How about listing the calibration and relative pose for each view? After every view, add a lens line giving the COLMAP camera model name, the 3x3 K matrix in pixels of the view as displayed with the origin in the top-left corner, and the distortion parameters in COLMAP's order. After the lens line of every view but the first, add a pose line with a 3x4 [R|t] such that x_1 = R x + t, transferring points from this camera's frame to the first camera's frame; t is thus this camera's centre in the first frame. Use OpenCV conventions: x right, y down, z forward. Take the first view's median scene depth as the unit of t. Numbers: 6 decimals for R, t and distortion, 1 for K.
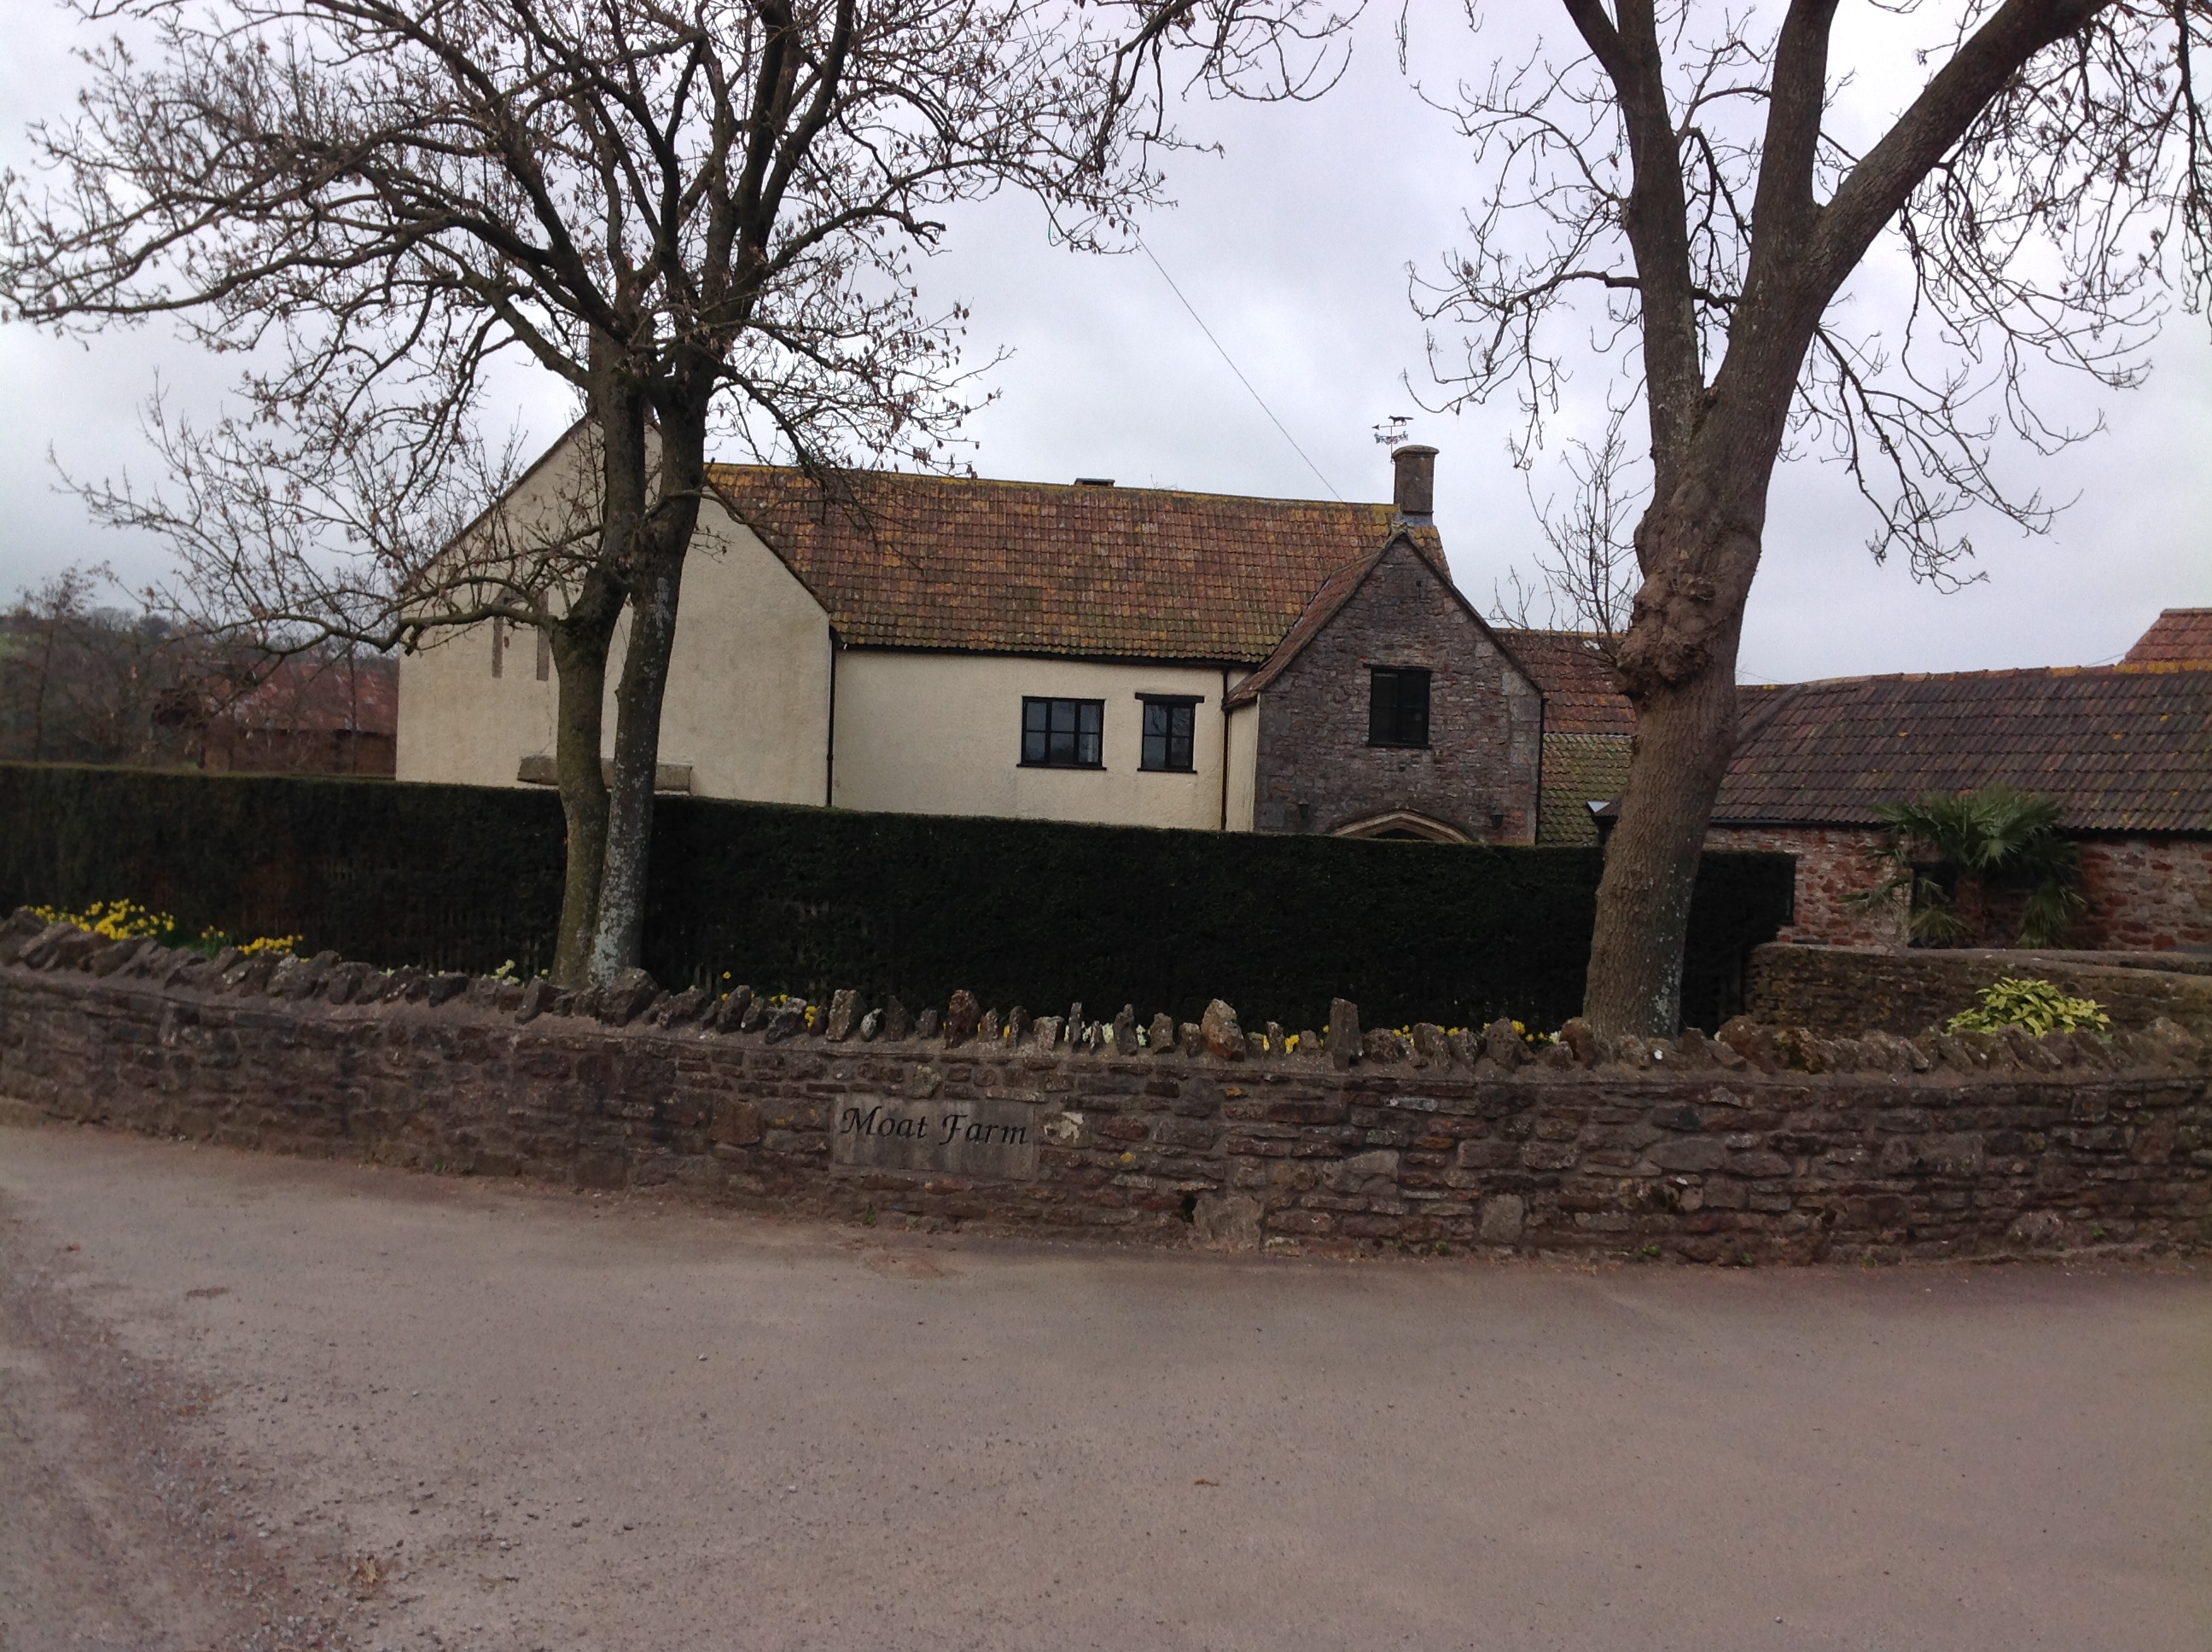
lens RADIAL K [[2066.3, 0, 1101.9], [0, 2066.3, 815.6], [0, 0, 1]] dist [0.019310, 0.000000]
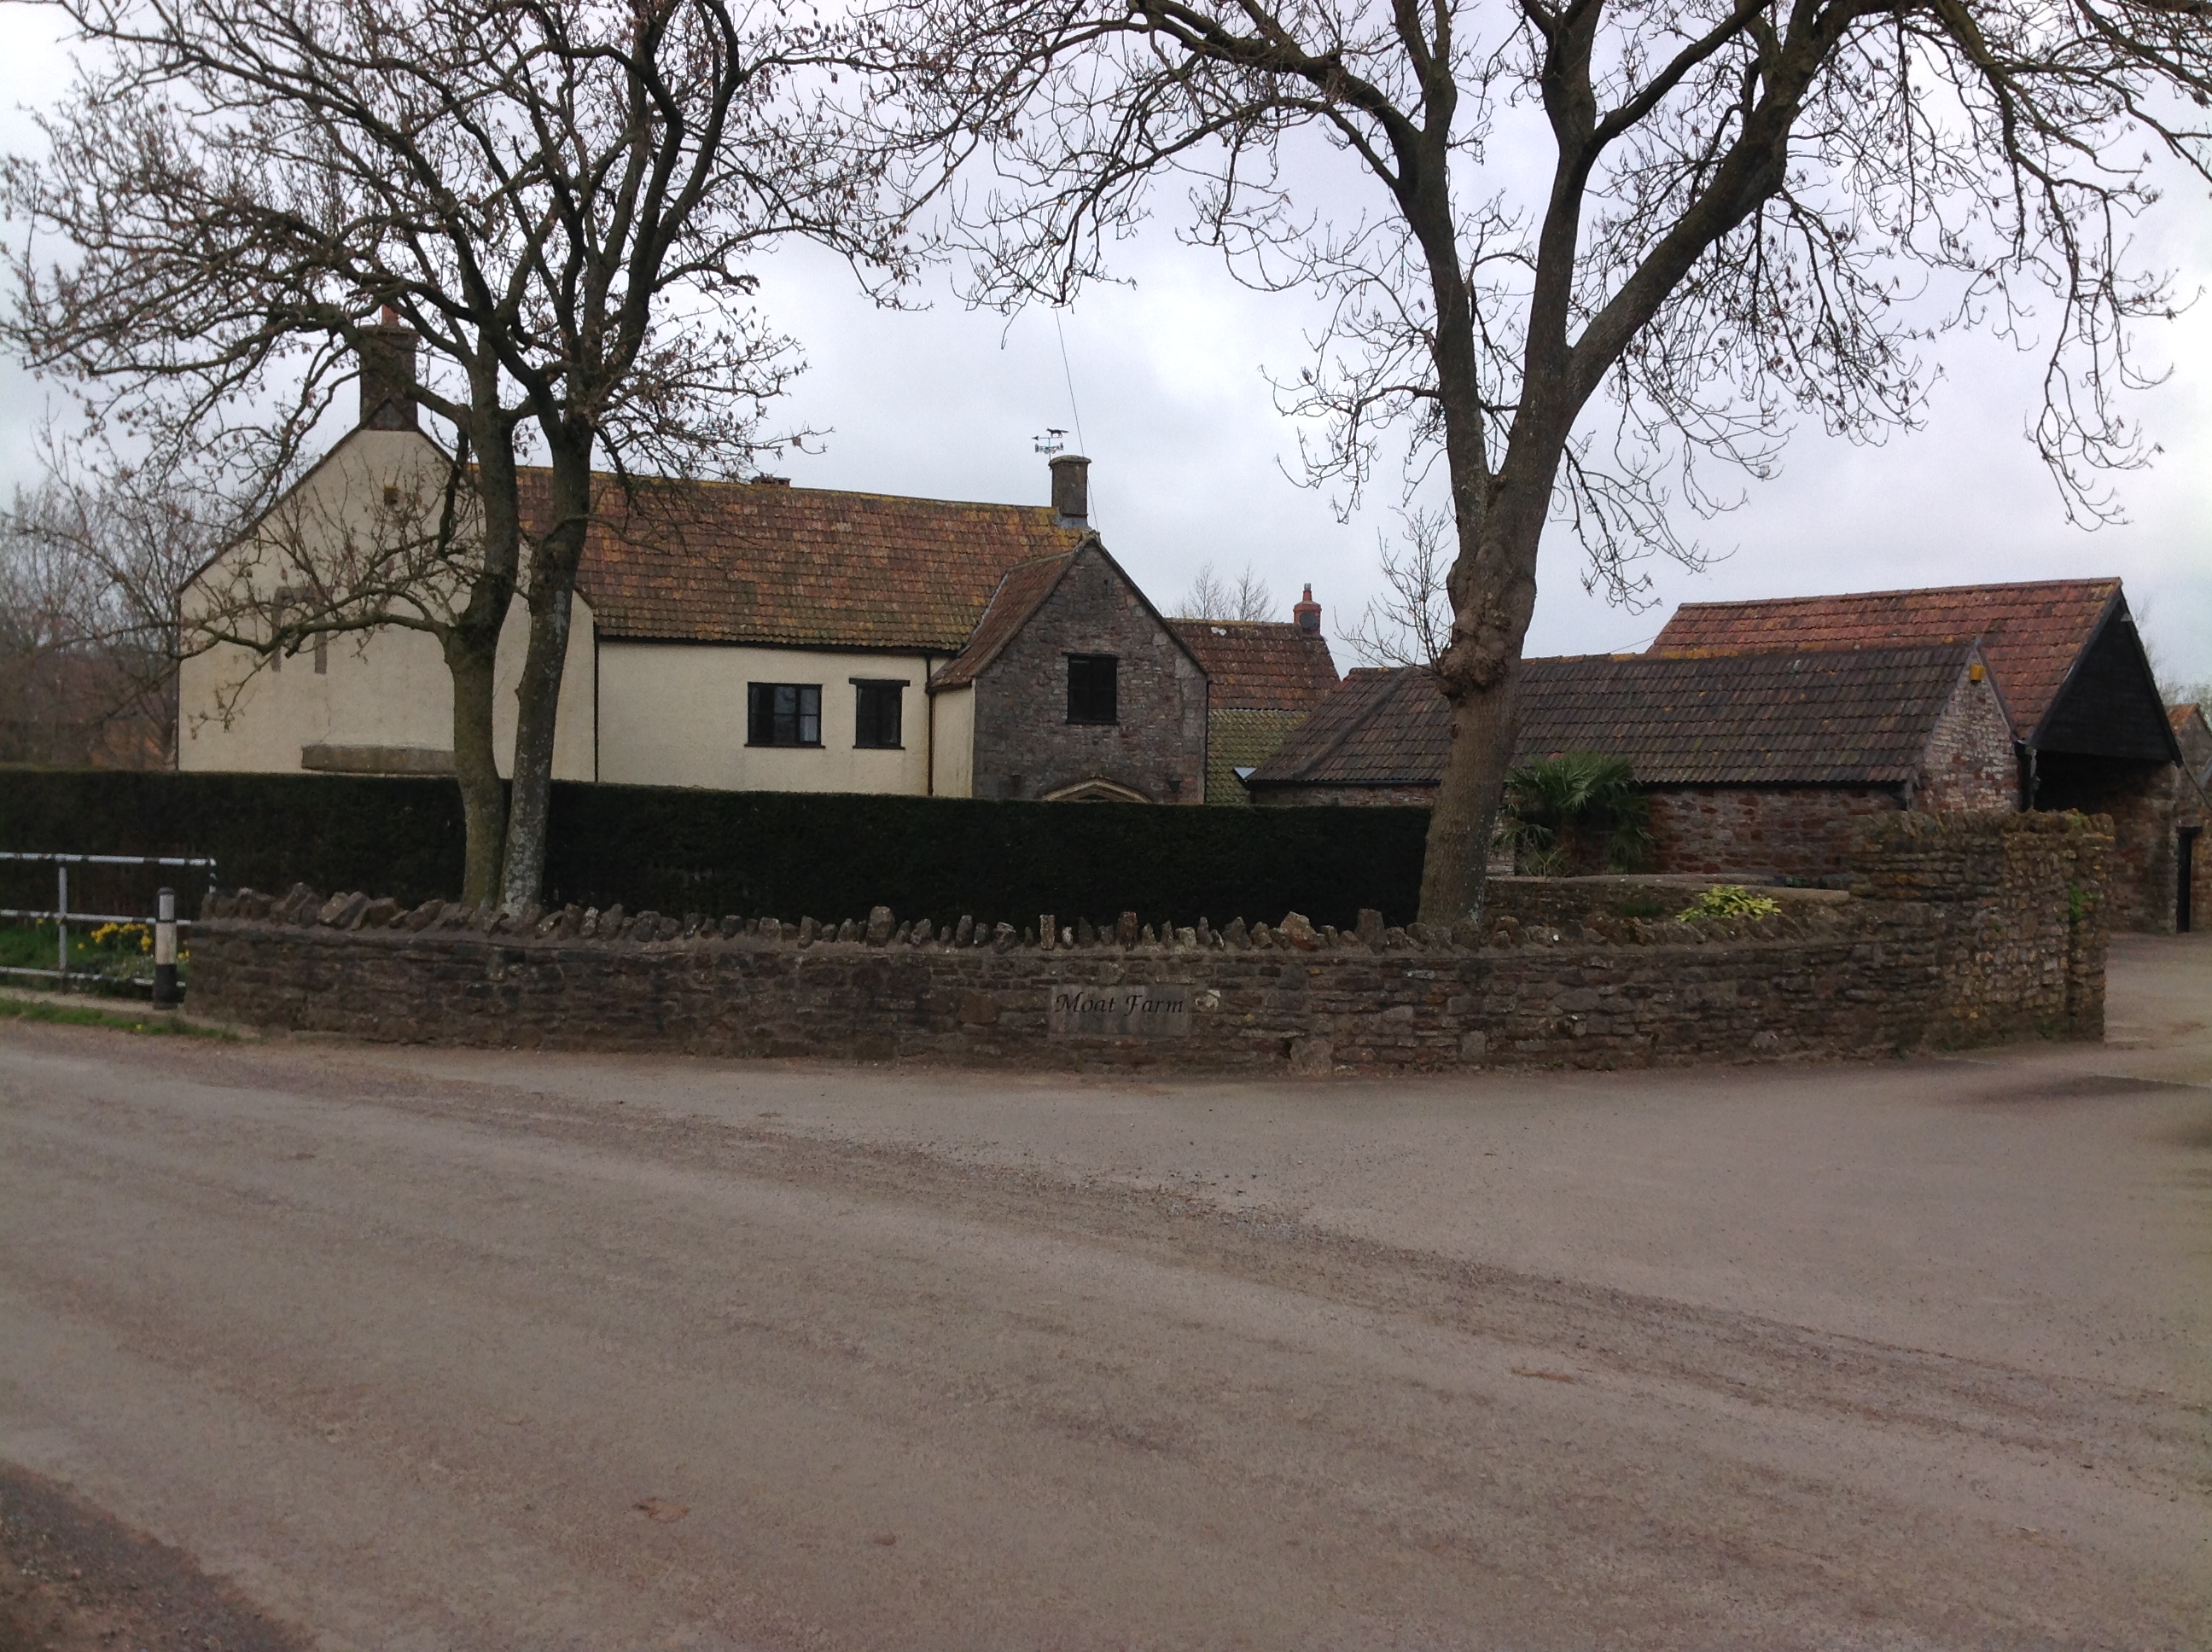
lens RADIAL K [[2066.3, 0, 1094.5], [0, 2066.3, 829.8], [0, 0, 1]] dist [0.019310, 0.000000]
pose [[0.971356, -0.026944, 0.236095, -0.195754], [0.021447, 0.999437, 0.025820, -0.005511], [-0.236658, -0.020017, 0.971387, -0.189568]]
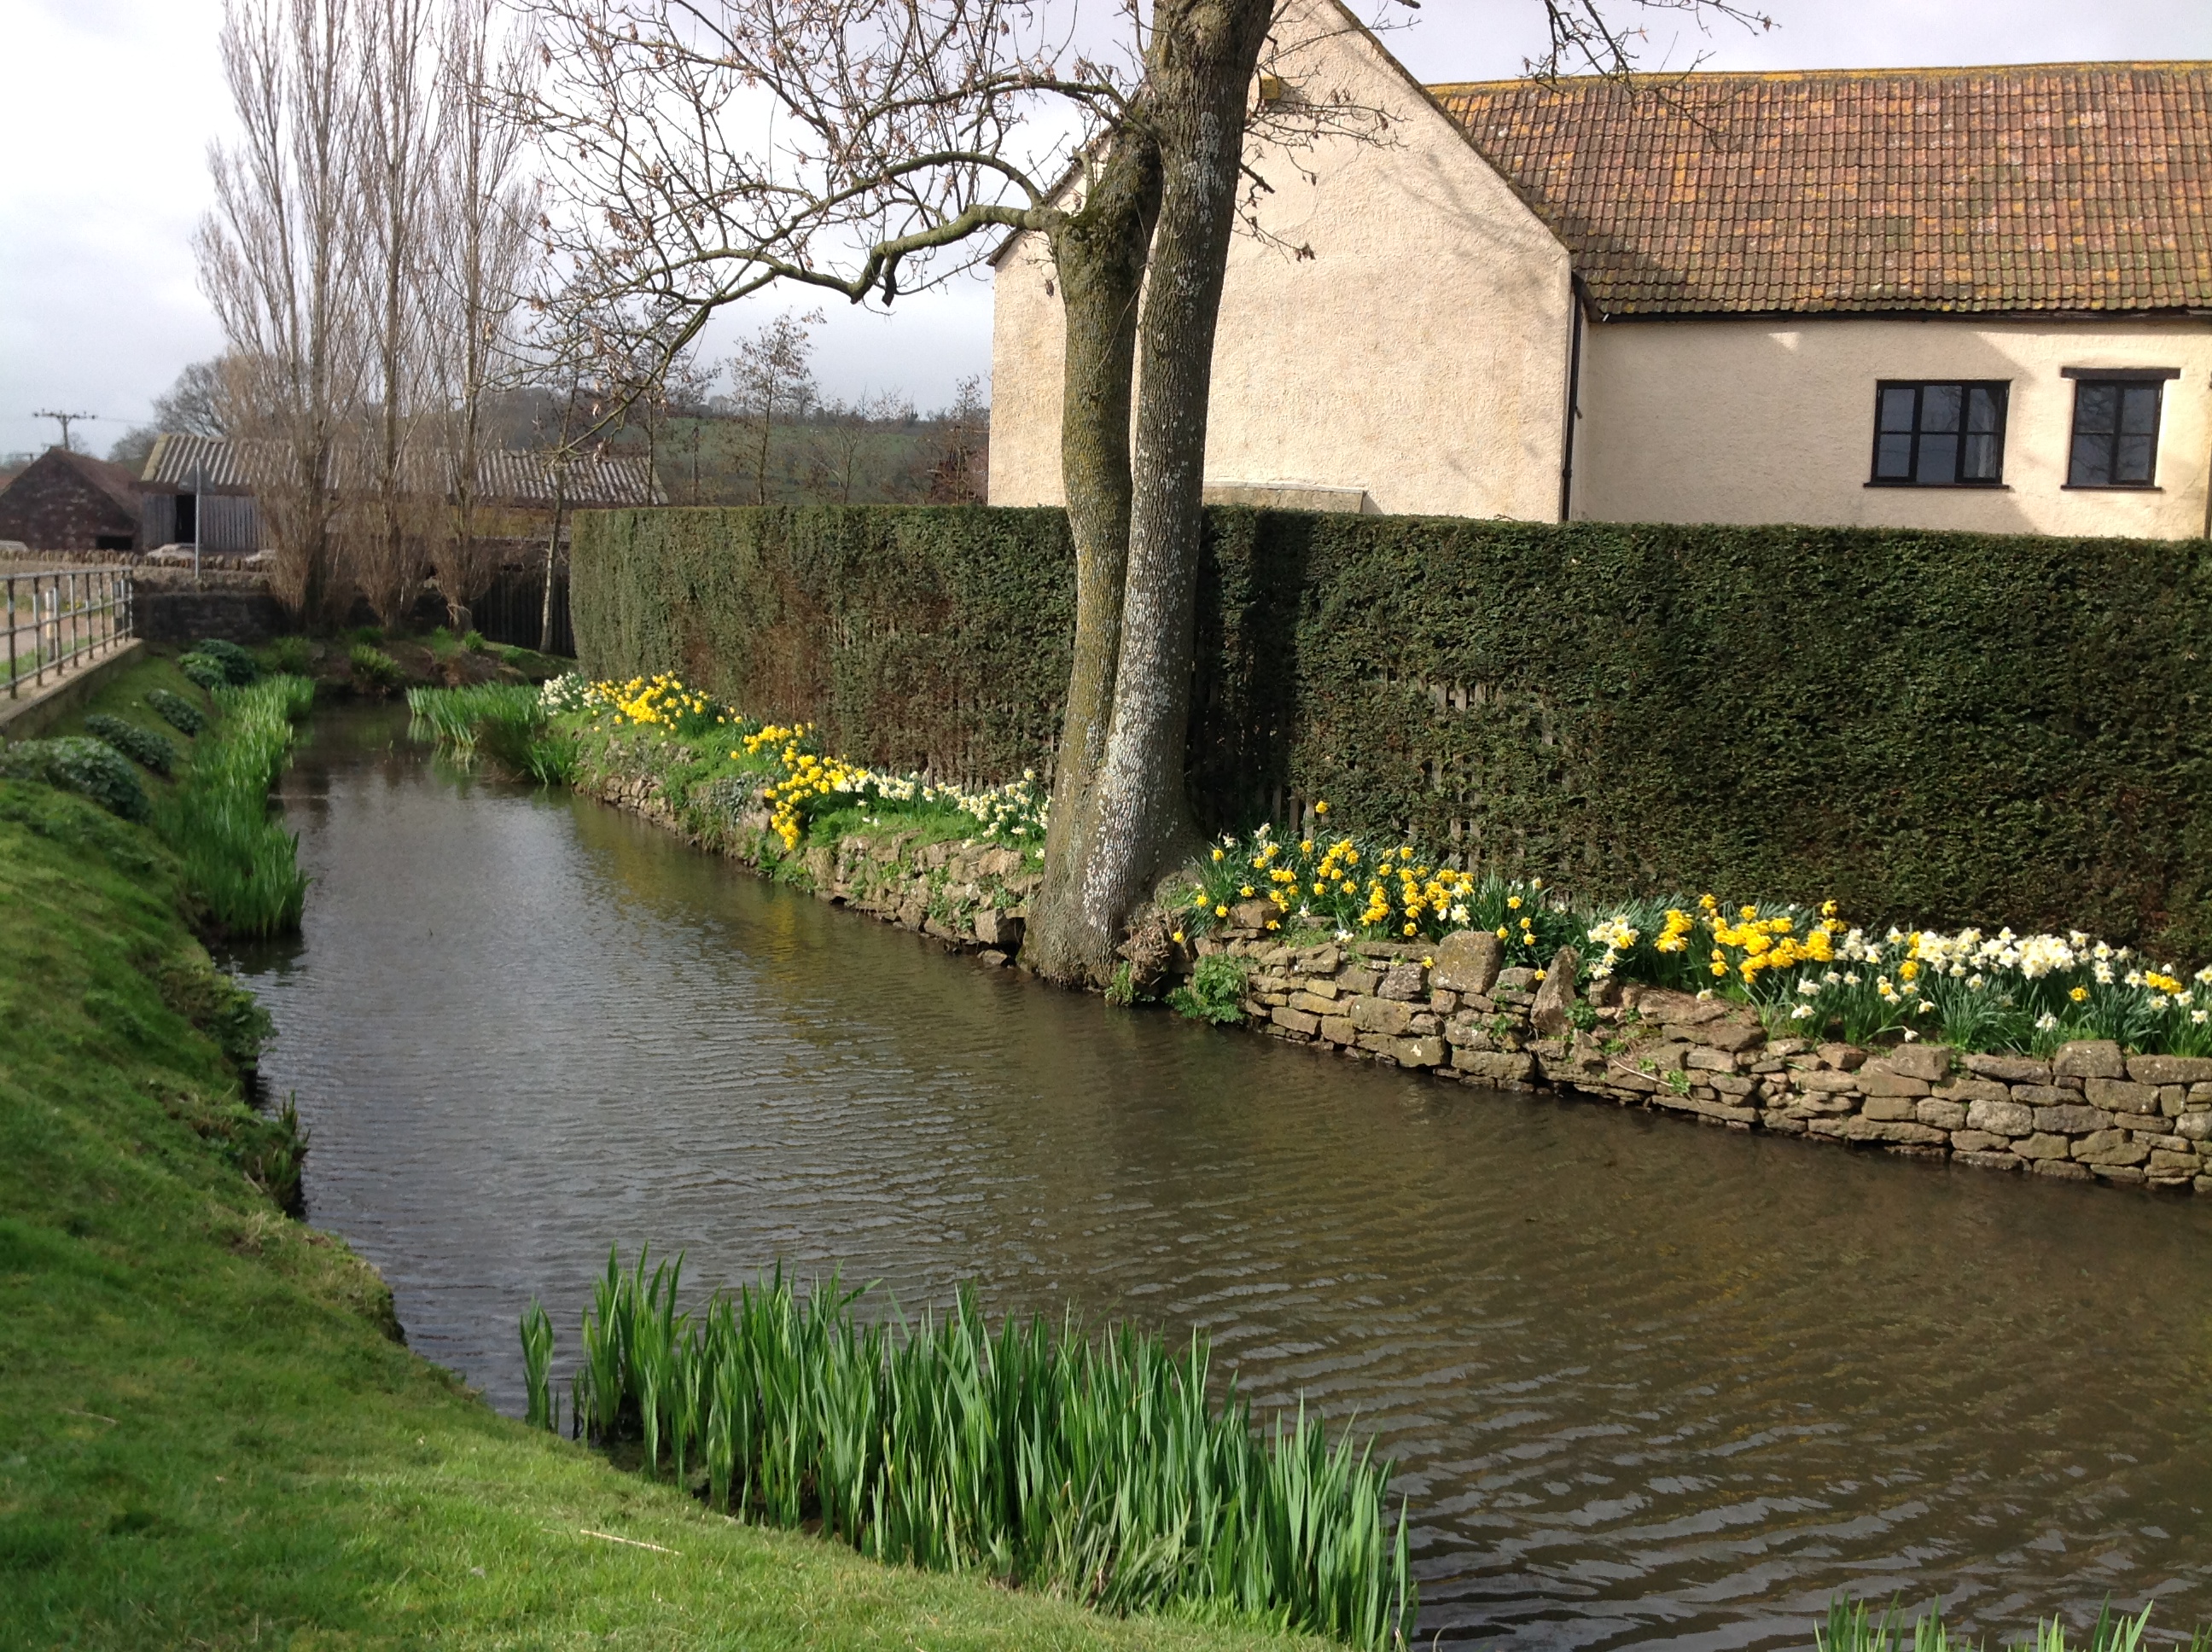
lens RADIAL K [[2066.3, 0, 1122.4], [0, 2066.3, 820.1], [0, 0, 1]] dist [0.019310, 0.000000]
pose [[0.926443, 0.034771, -0.374826, -0.012655], [0.005823, 0.994282, 0.106626, 0.017784], [0.376390, -0.100965, 0.920943, 0.441115]]
